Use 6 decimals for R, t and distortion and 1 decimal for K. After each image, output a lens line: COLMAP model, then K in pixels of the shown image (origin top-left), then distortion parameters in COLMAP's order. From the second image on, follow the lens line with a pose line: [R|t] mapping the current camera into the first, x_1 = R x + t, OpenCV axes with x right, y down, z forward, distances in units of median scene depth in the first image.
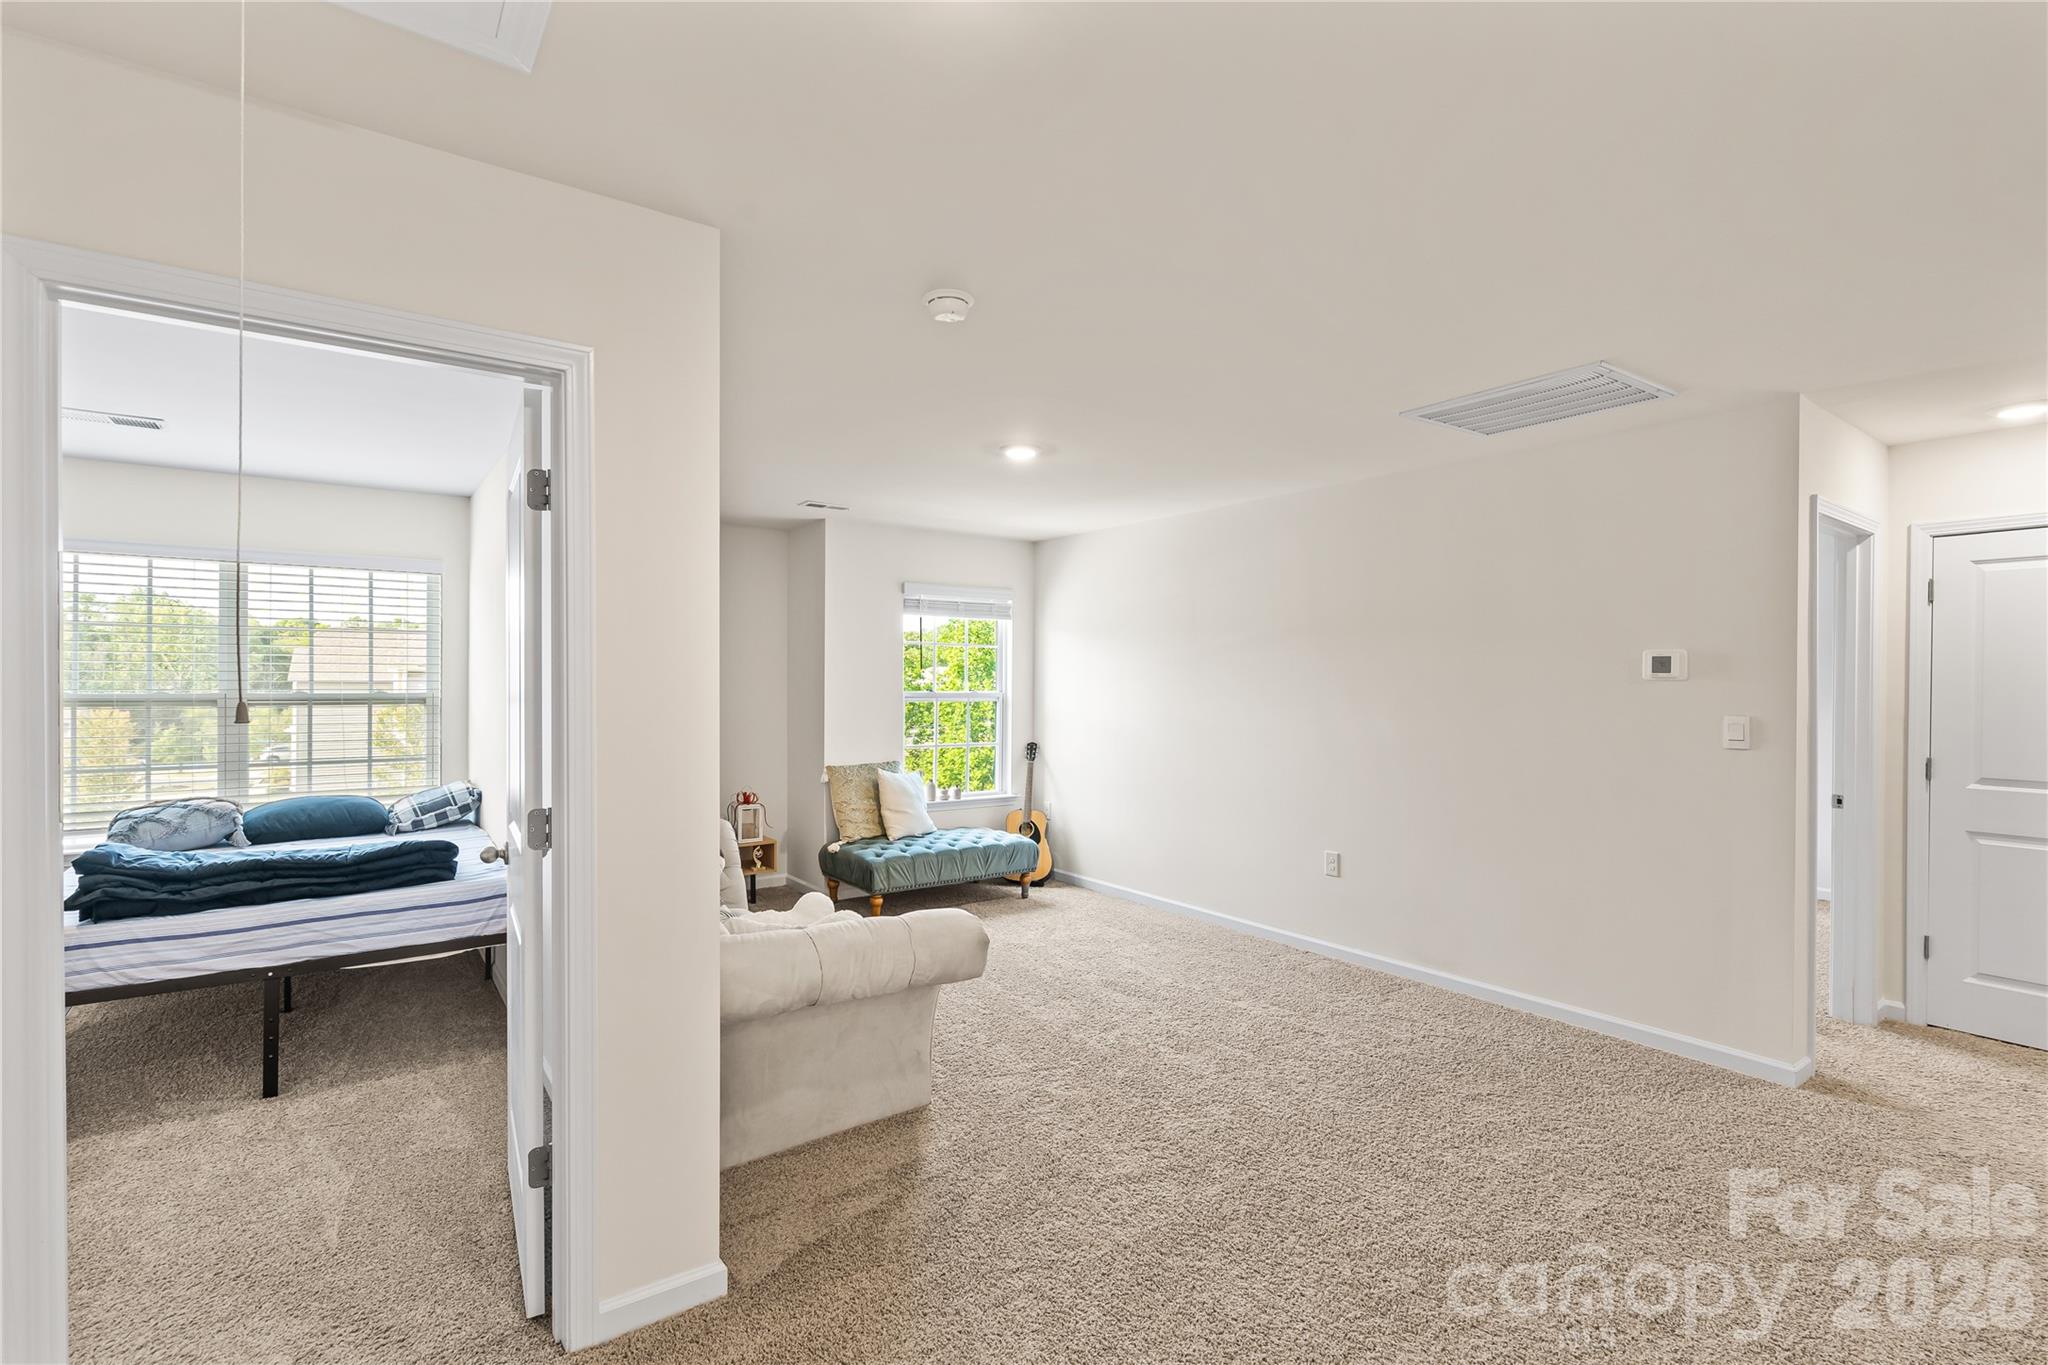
lens RADIAL K [[931.0, 0, 1018.4], [0, 931.0, 691.7], [0, 0, 1]] dist [-0.003147, 0.001232]
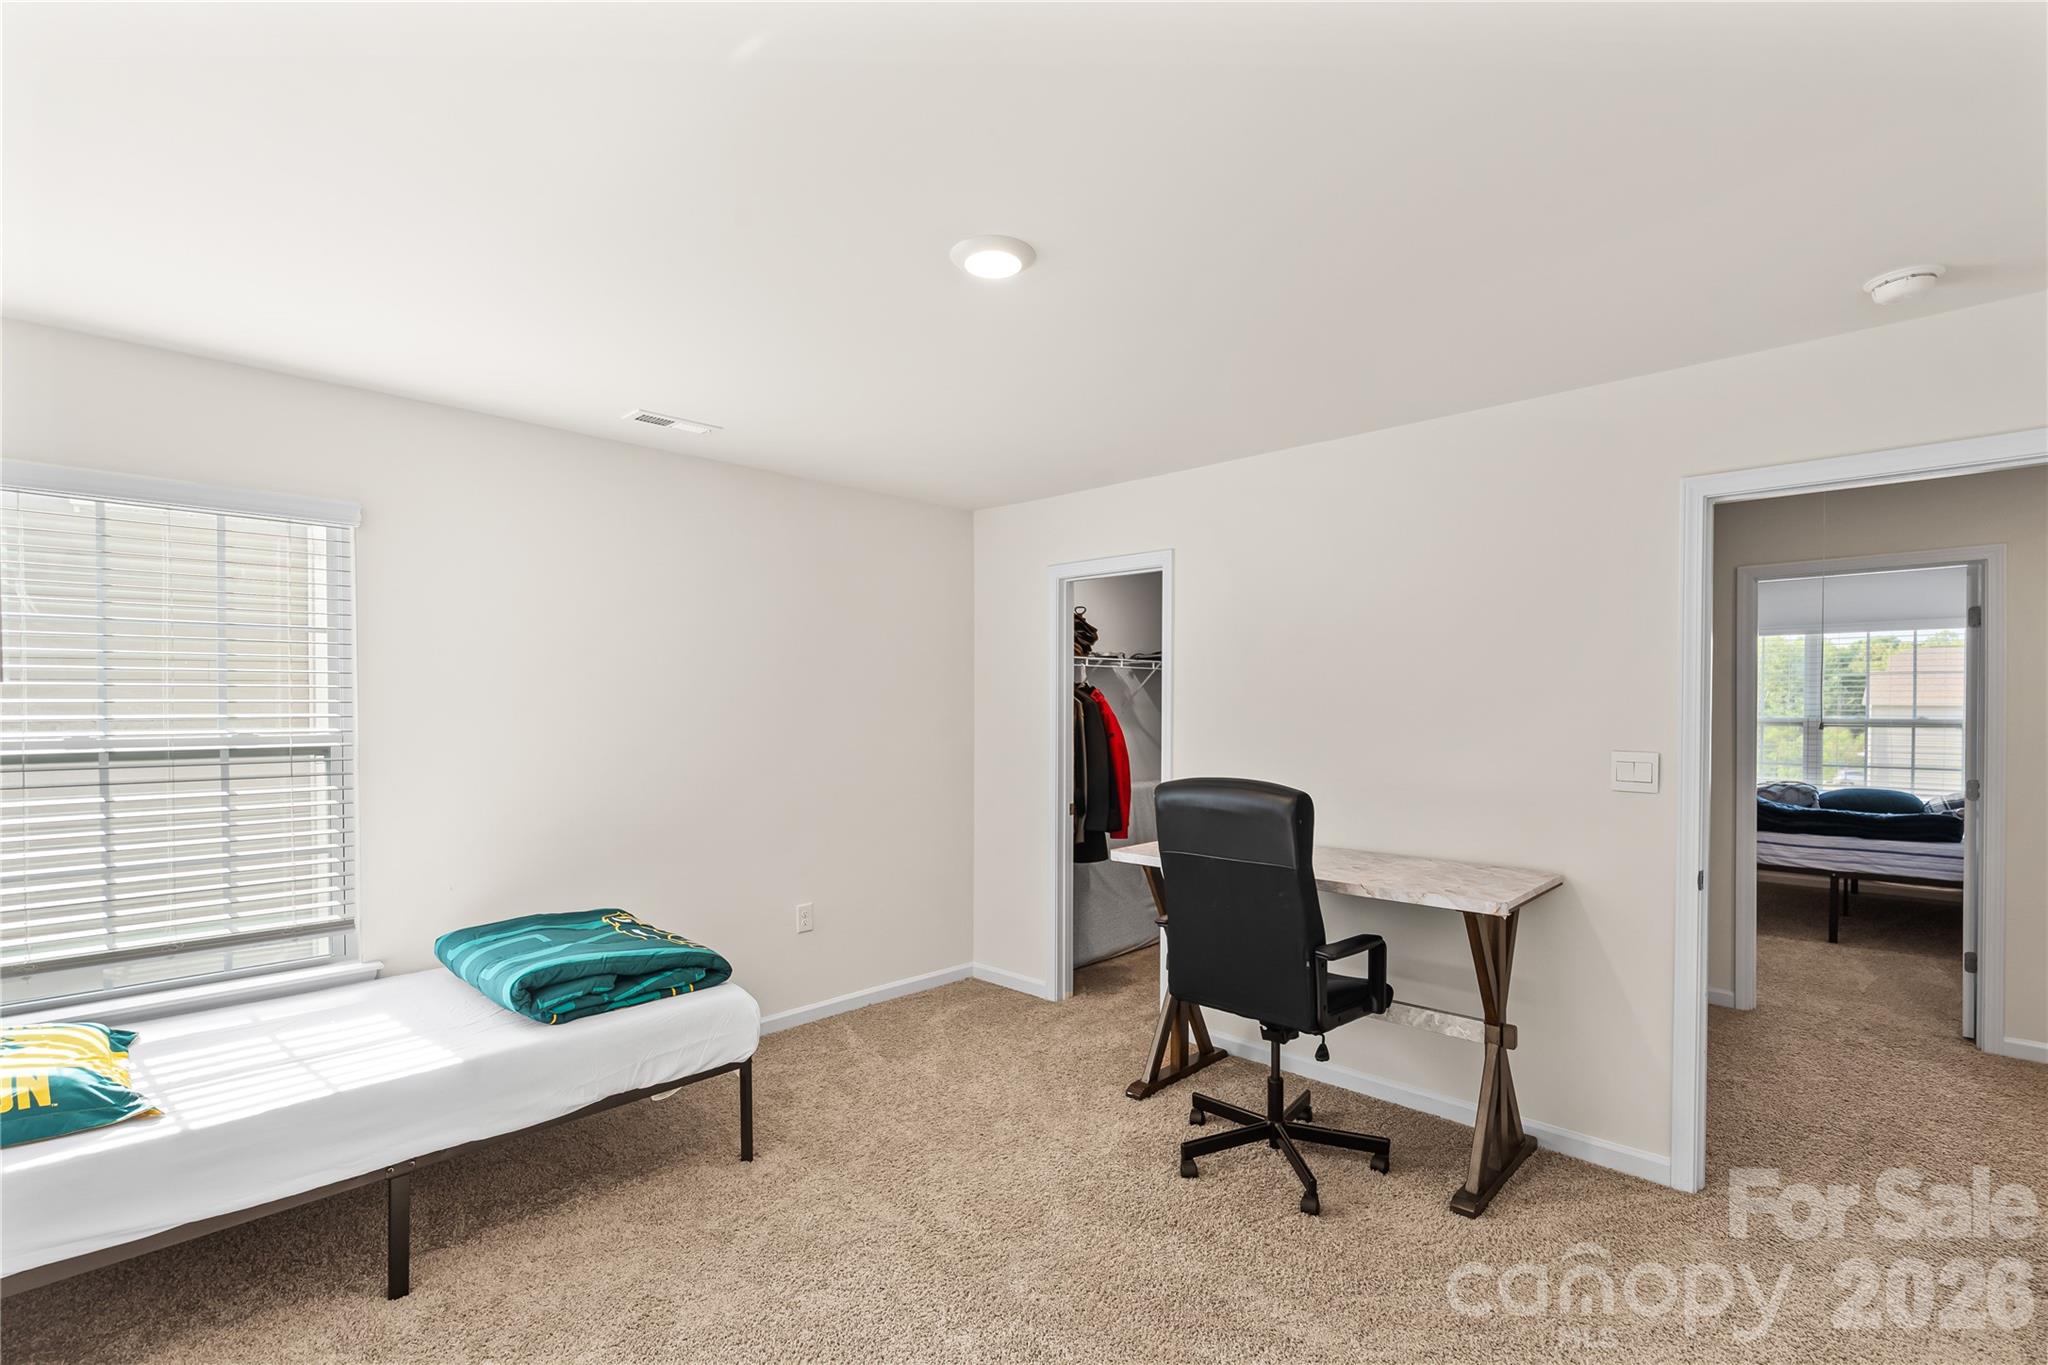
lens RADIAL K [[931.0, 0, 1028.8], [0, 931.0, 719.1], [0, 0, 1]] dist [-0.003147, 0.001232]
pose [[0.171527, 0.011407, -0.985113, 0.455039], [-0.006711, 0.999923, 0.010410, -0.003514], [0.985157, 0.004826, 0.171590, -0.552152]]
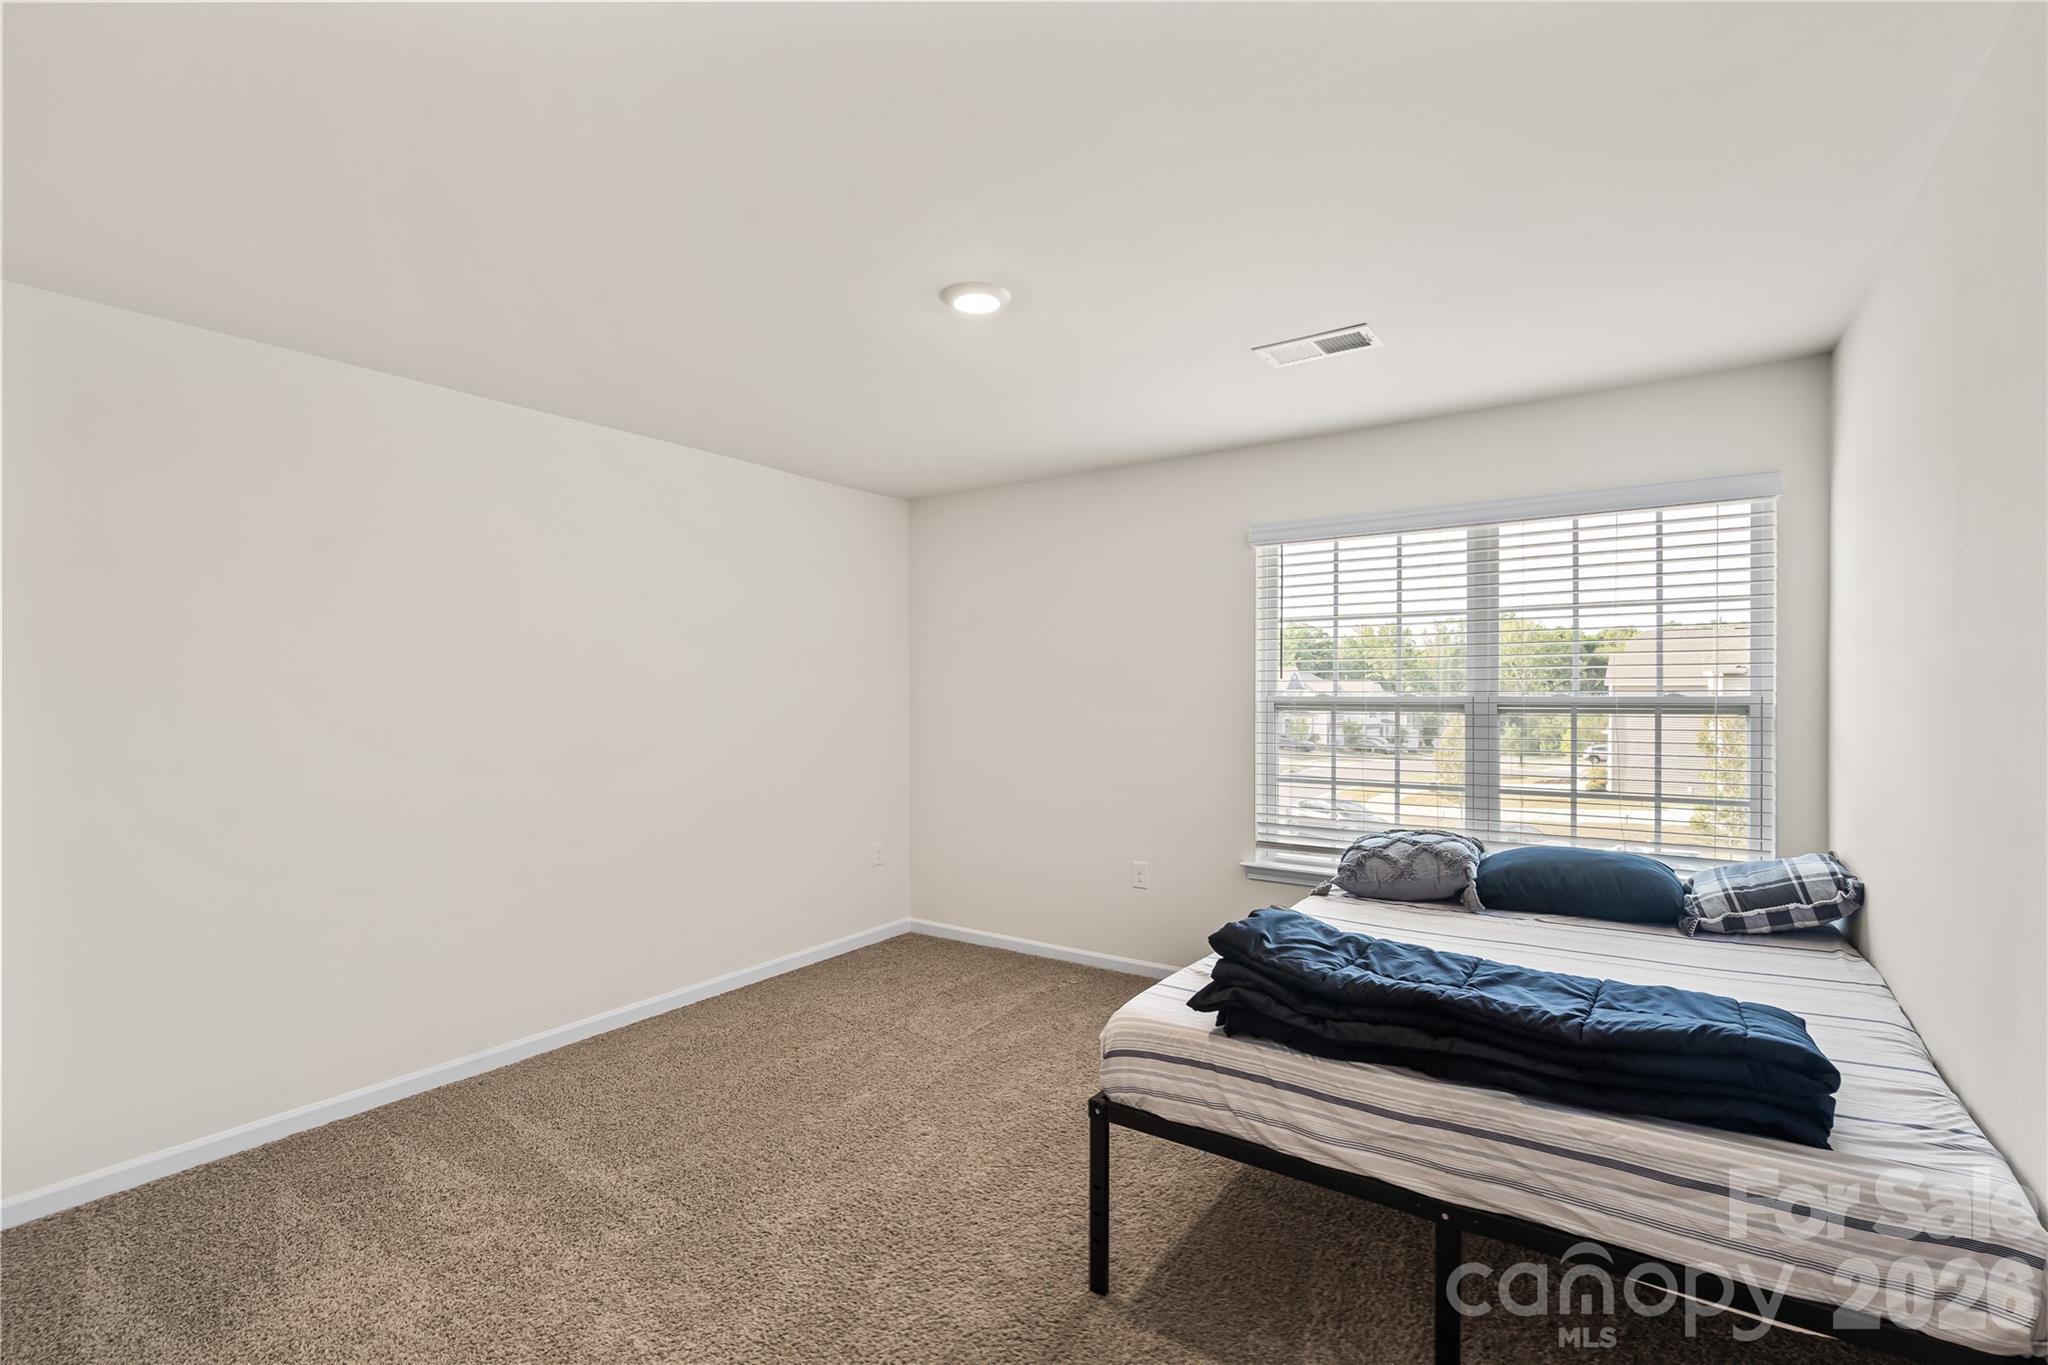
lens RADIAL K [[931.0, 0, 1029.5], [0, 931.0, 692.9], [0, 0, 1]] dist [-0.003147, 0.001232]
pose [[0.340803, -0.000728, -0.940134, -0.249909], [-0.002465, 0.999996, -0.001668, 0.001563], [0.940132, 0.002886, 0.340800, 0.387529]]
